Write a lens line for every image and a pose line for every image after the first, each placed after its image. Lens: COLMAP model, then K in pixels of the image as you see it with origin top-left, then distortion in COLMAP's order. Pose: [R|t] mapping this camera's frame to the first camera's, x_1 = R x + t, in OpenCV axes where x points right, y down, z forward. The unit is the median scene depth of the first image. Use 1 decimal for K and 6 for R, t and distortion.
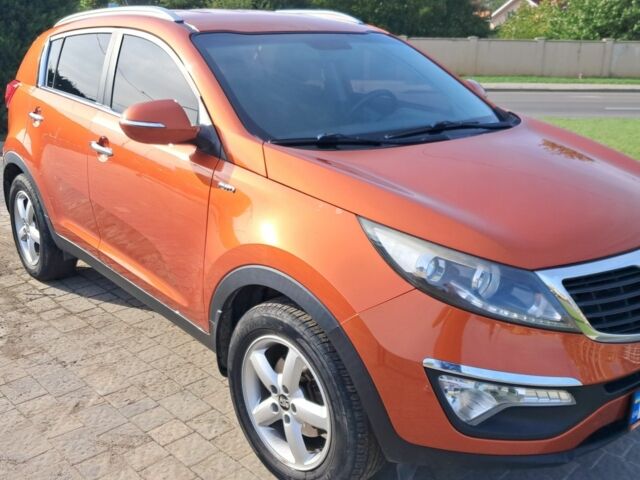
lens RADIAL K [[604.5, 0, 320.0], [0, 604.5, 240.0], [0, 0, 1]] dist [-0.010654, 0.010292]
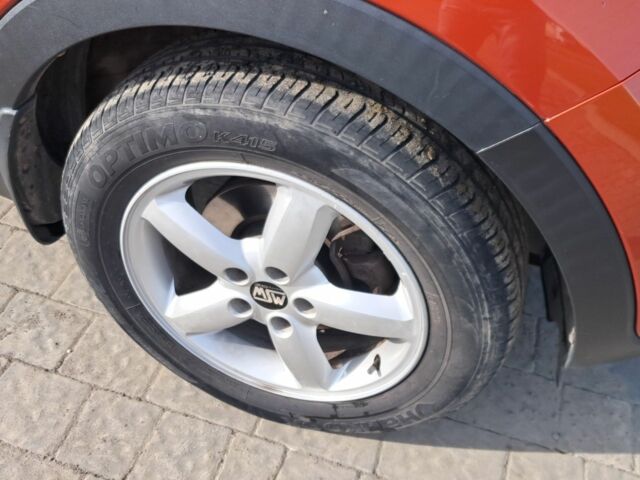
lens RADIAL K [[660.2, 0, 320.0], [0, 660.2, 240.0], [0, 0, 1]] dist [0.190937, -0.532112]
pose [[0.885655, -0.298874, 0.355373, -0.183328], [0.093121, 0.864094, 0.494642, 0.004859], [-0.454911, -0.404990, 0.793120, 0.626757]]
